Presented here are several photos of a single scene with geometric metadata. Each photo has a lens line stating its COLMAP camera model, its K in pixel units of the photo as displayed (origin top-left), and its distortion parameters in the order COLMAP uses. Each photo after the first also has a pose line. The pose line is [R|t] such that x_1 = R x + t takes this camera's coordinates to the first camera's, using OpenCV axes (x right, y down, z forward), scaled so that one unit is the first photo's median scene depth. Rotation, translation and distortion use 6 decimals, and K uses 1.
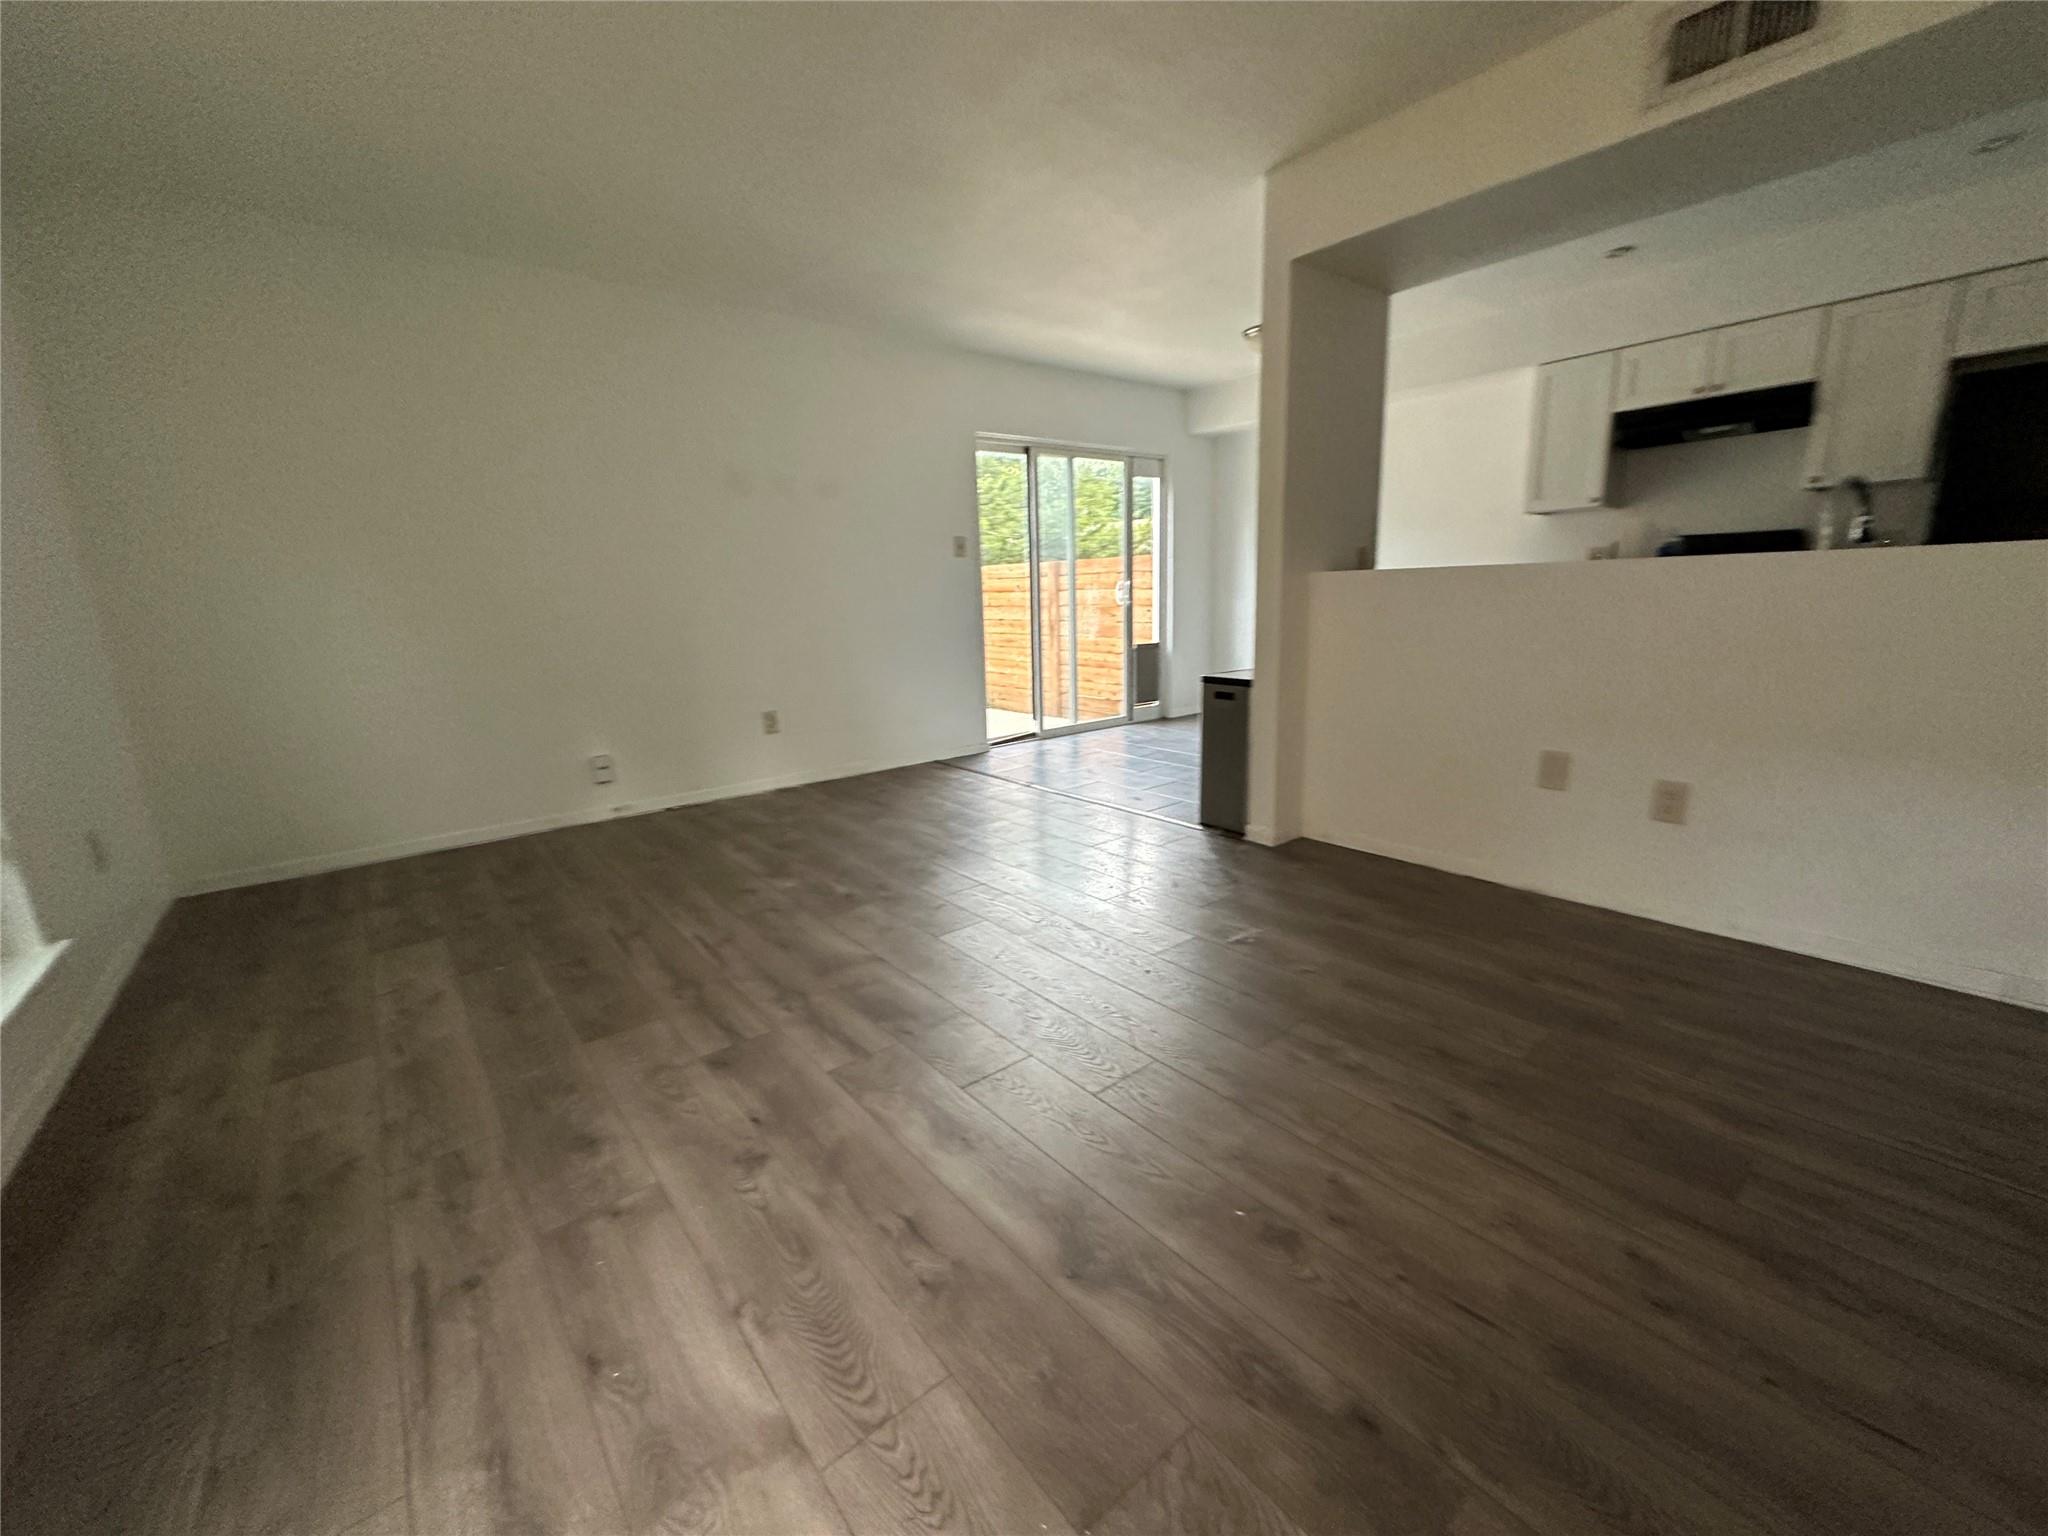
lens RADIAL K [[815.2, 0, 1023.9], [0, 815.2, 768.8], [0, 0, 1]] dist [-0.002017, -0.000167]
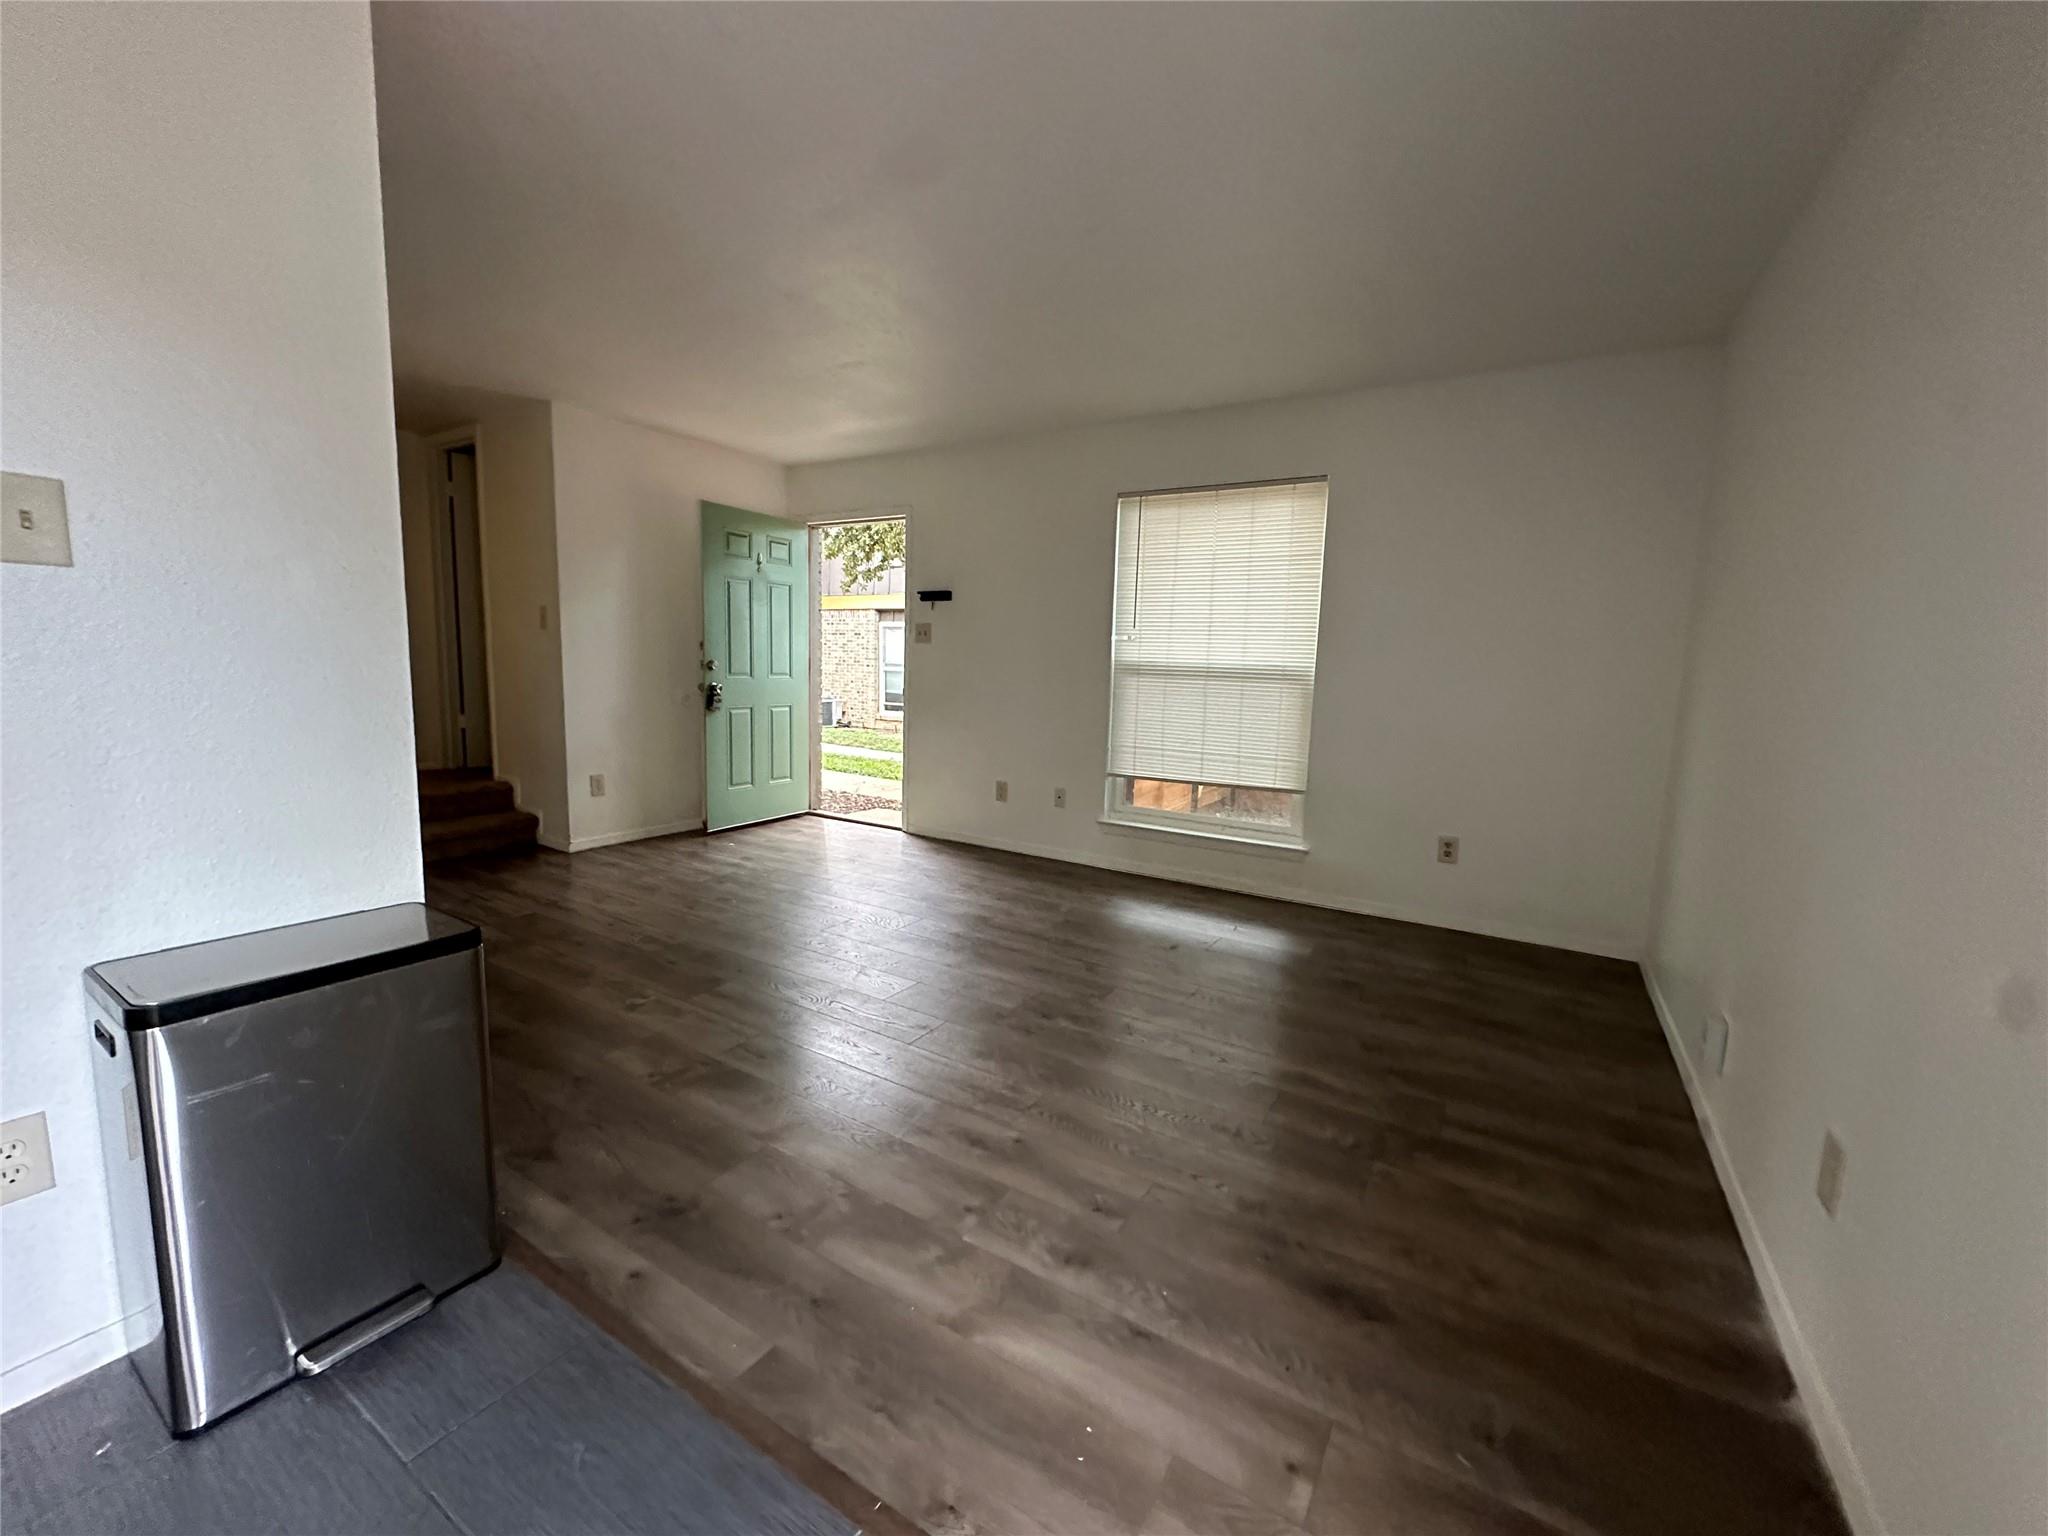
lens RADIAL K [[815.2, 0, 1024.4], [0, 815.2, 768.4], [0, 0, 1]] dist [-0.002017, -0.000167]
pose [[-0.946751, 0.042193, -0.319190, 0.115921], [-0.074635, 0.935611, 0.345052, -0.519459], [0.313196, 0.350502, -0.882642, 2.065280]]
